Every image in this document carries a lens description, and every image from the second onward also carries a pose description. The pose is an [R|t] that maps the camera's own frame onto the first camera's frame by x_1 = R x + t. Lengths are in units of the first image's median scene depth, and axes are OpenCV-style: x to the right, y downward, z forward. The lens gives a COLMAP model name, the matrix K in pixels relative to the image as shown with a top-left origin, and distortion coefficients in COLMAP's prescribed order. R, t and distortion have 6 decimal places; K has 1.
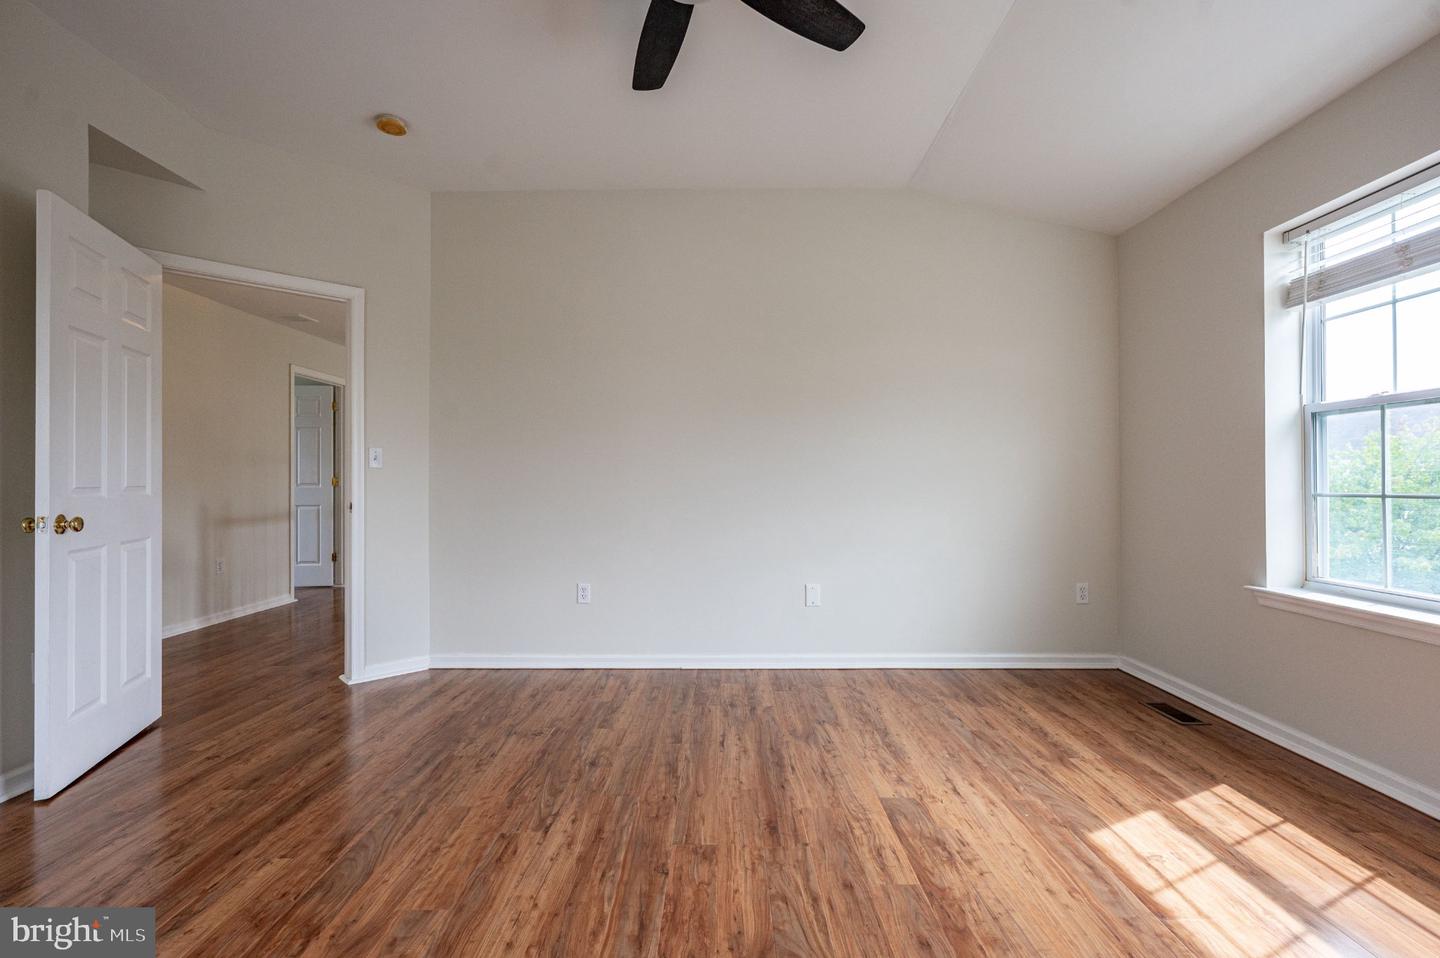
lens RADIAL K [[643.7, 0, 705.1], [0, 643.7, 483.2], [0, 0, 1]] dist [-0.002162, 0.001351]
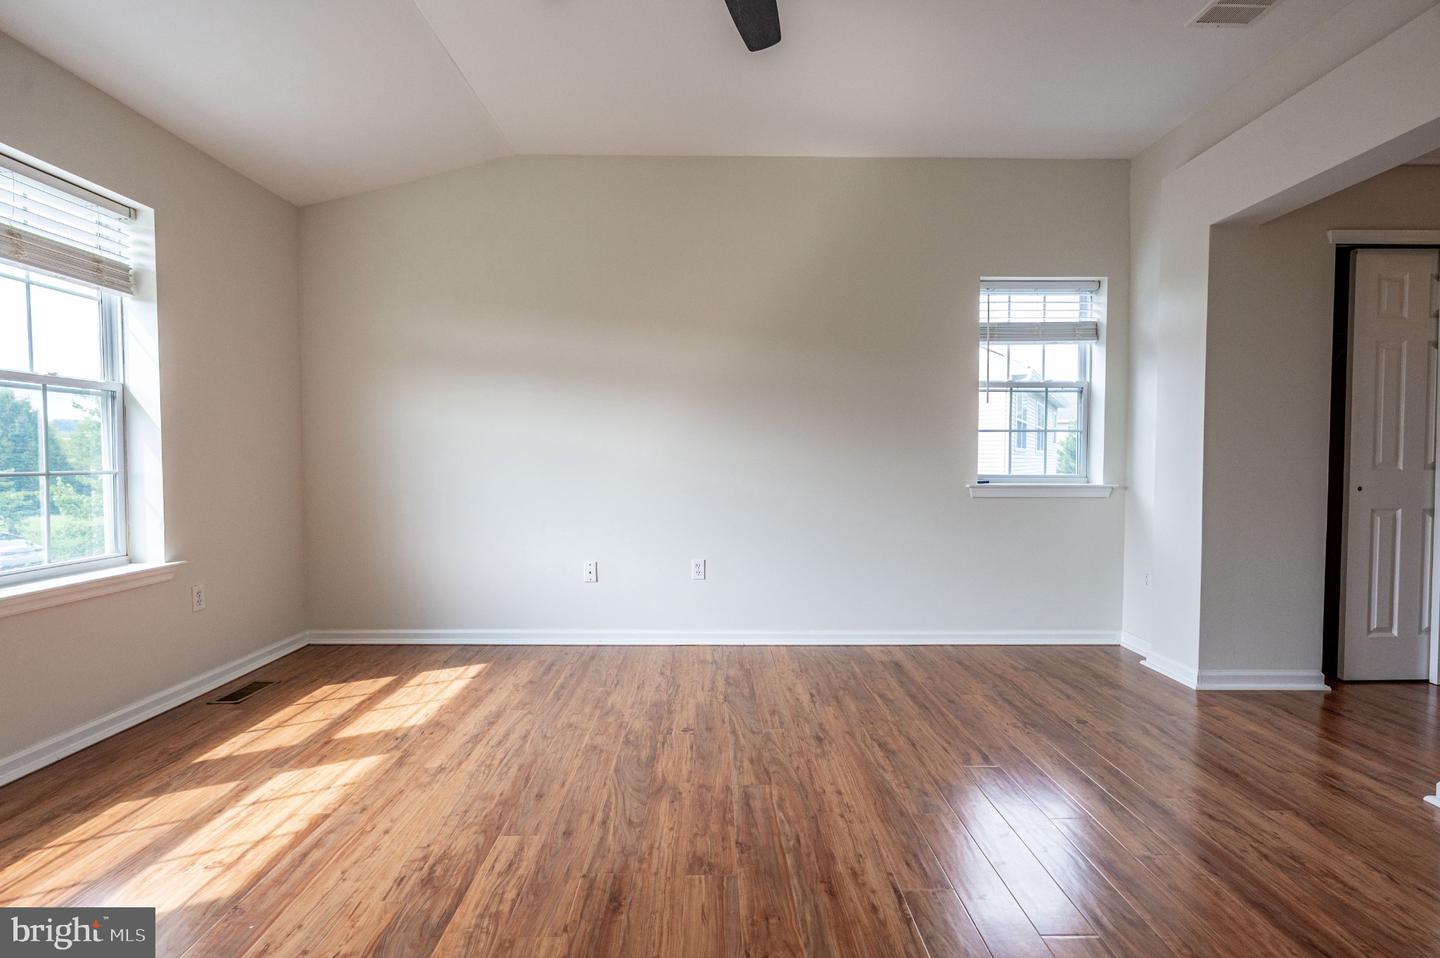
lens RADIAL K [[643.7, 0, 712.7], [0, 643.7, 481.1], [0, 0, 1]] dist [-0.002162, 0.001351]
pose [[-0.999478, 0.003092, -0.032171, 0.007934], [0.001976, 0.999397, 0.034665, -0.003155], [0.032259, 0.034583, -0.998881, 1.542215]]
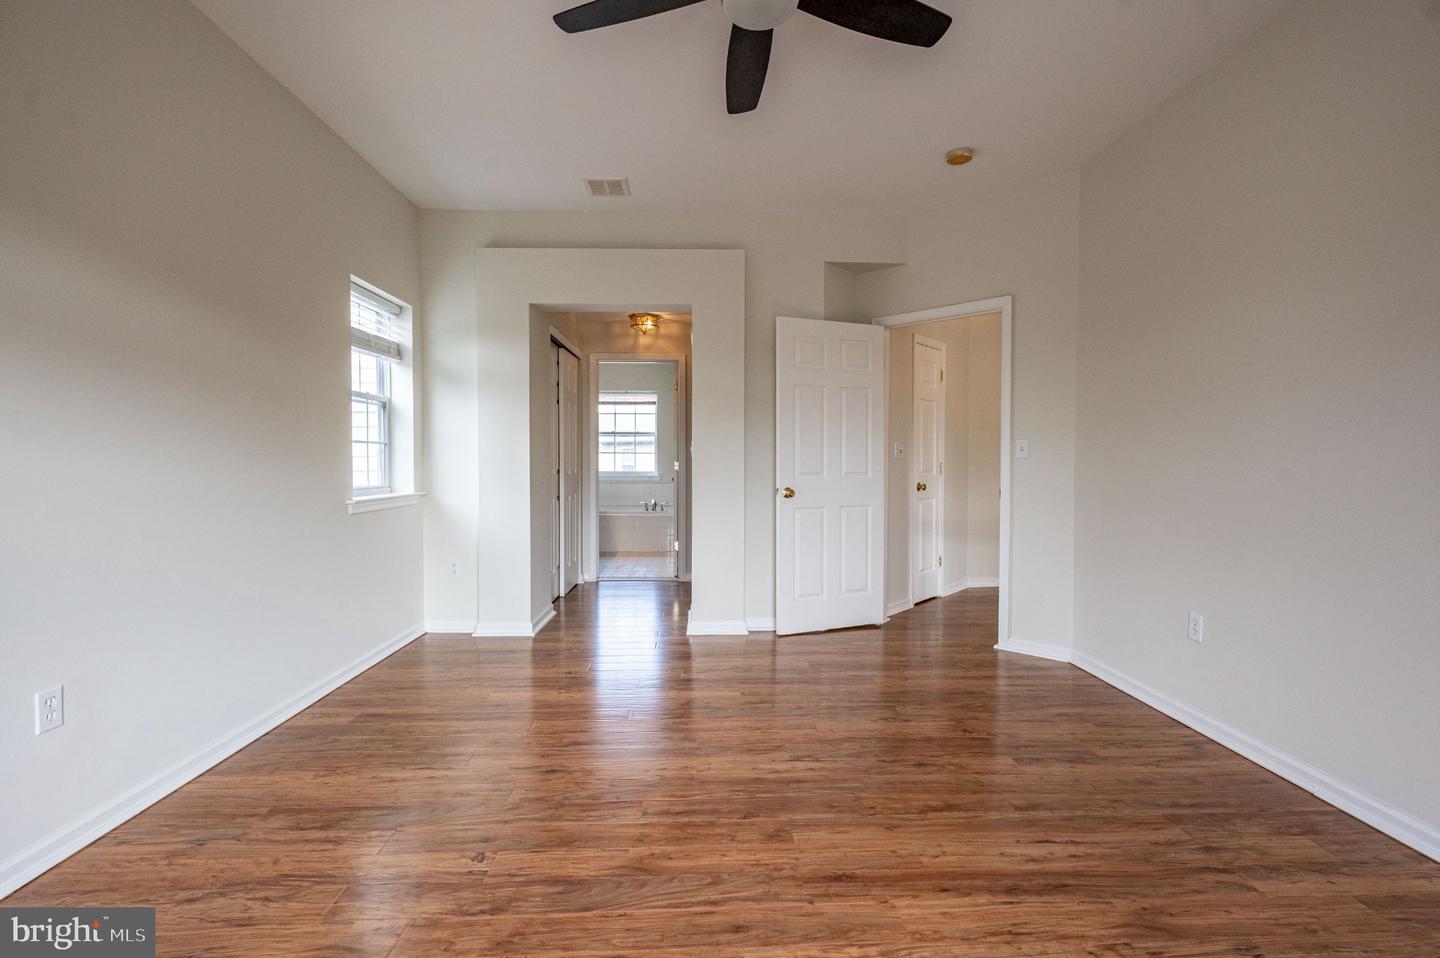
lens RADIAL K [[643.7, 0, 725.6], [0, 643.7, 471.9], [0, 0, 1]] dist [-0.002162, 0.001351]
pose [[0.062028, 0.018776, -0.997898, 0.835224], [-0.001710, 0.999824, 0.018705, -0.030114], [0.998073, 0.000546, 0.062049, 0.689281]]
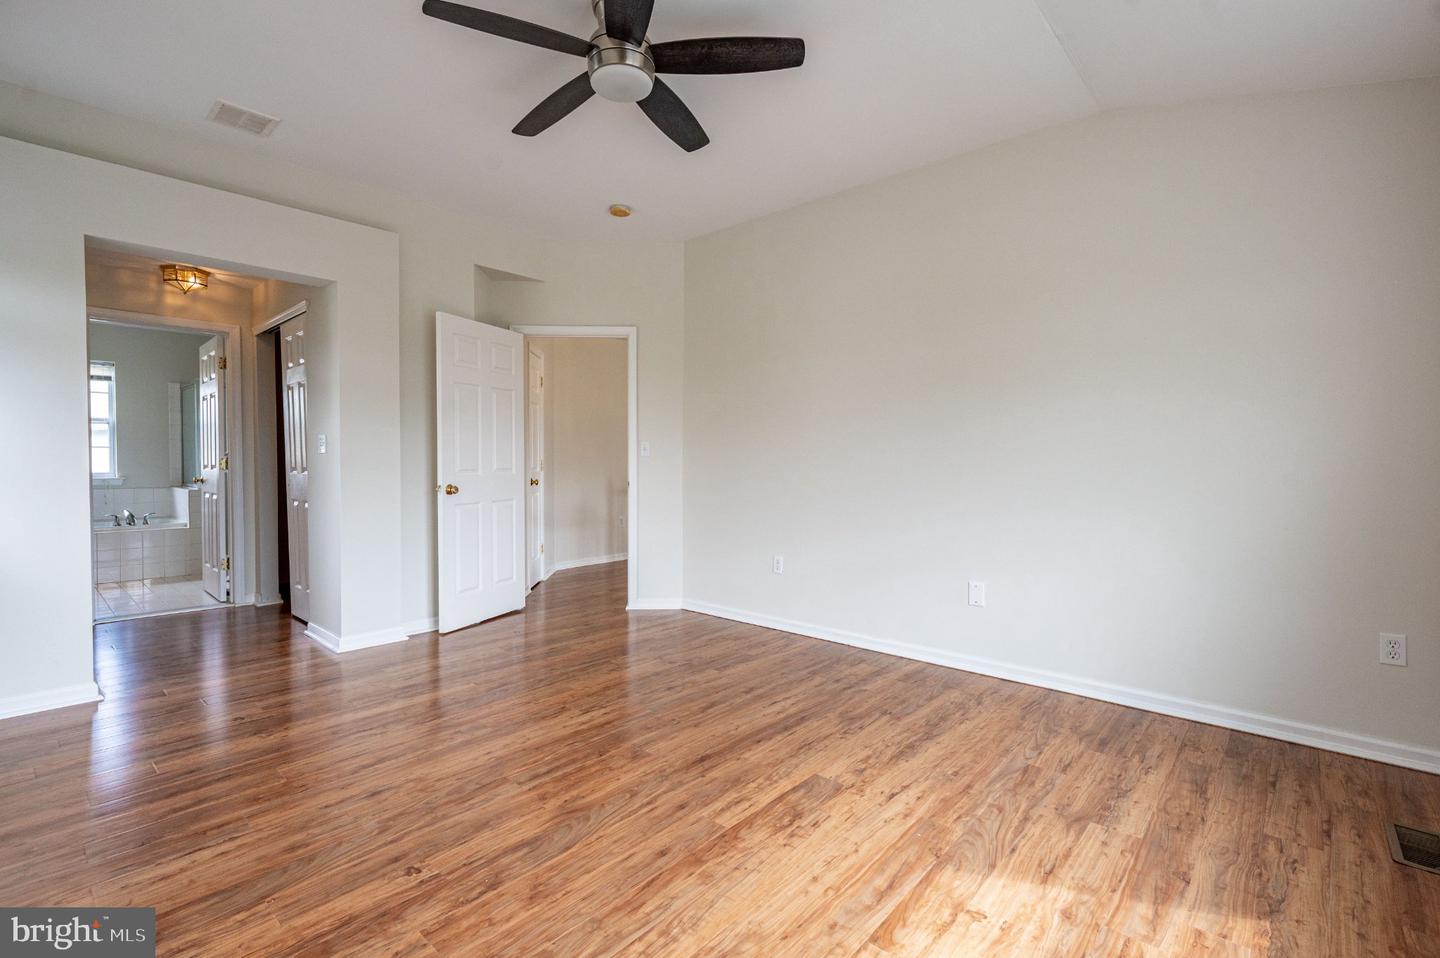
lens RADIAL K [[643.7, 0, 714.1], [0, 643.7, 482.9], [0, 0, 1]] dist [-0.002162, 0.001351]
pose [[0.753296, 0.027783, -0.657094, 0.790009], [-0.005220, 0.999328, 0.036268, -0.028152], [0.657661, -0.023891, 0.752935, 0.095991]]
